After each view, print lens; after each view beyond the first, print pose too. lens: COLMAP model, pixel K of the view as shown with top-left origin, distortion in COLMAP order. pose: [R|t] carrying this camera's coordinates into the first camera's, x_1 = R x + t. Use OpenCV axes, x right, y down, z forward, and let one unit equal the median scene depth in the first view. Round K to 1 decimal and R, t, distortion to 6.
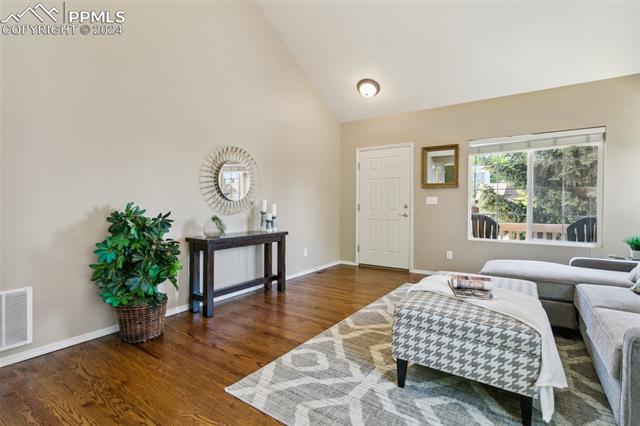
lens RADIAL K [[306.0, 0, 314.3], [0, 306.0, 205.8], [0, 0, 1]] dist [0.001312, 0.000086]
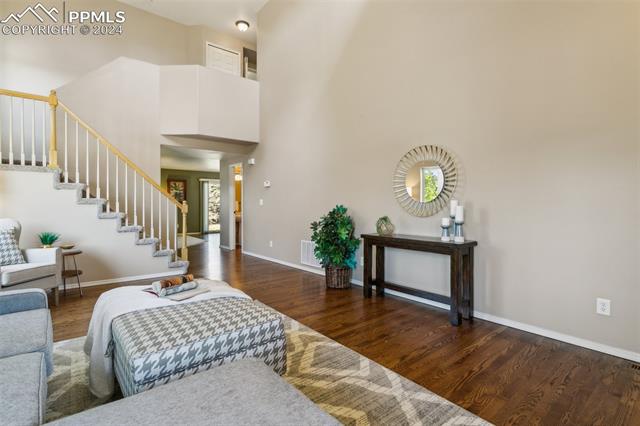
lens RADIAL K [[306.0, 0, 314.3], [0, 306.0, 205.8], [0, 0, 1]] dist [0.001312, 0.000086]
pose [[-0.296862, 0.001692, -0.954919, 0.874690], [0.021360, 0.999760, -0.004869, -0.009608], [0.954682, -0.021842, -0.296827, 1.122047]]
